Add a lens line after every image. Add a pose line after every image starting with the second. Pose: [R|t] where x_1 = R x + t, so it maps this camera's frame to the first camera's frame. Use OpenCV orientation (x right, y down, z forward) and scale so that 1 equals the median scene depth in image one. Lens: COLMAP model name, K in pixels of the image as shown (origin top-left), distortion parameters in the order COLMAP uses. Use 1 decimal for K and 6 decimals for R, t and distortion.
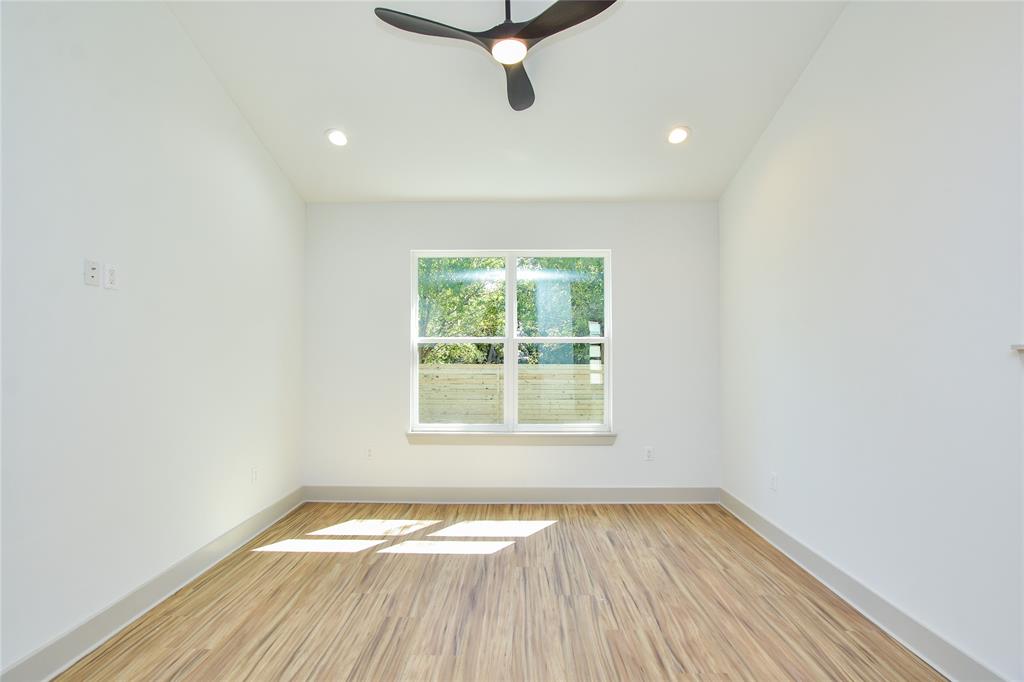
lens RADIAL K [[453.6, 0, 511.1], [0, 453.6, 342.1], [0, 0, 1]] dist [-0.034108, 0.004105]
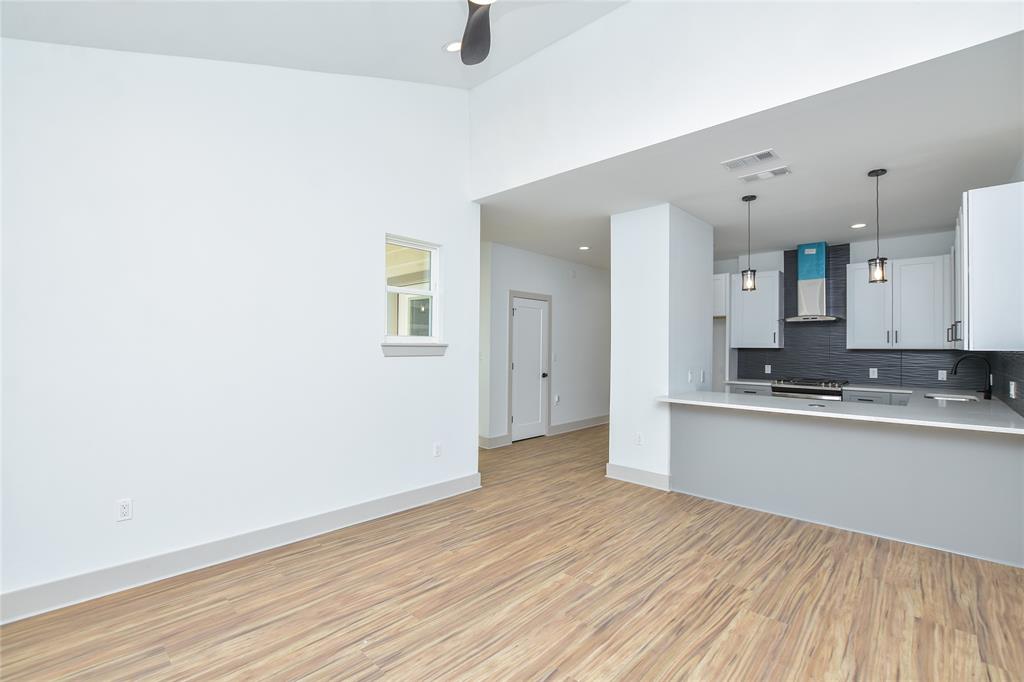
lens RADIAL K [[453.6, 0, 510.7], [0, 453.6, 343.5], [0, 0, 1]] dist [-0.034108, 0.004105]
pose [[-0.736650, 0.001419, 0.676272, -0.423163], [-0.020658, 0.999484, -0.024599, 0.023572], [-0.675958, -0.032092, -0.736241, 1.089793]]
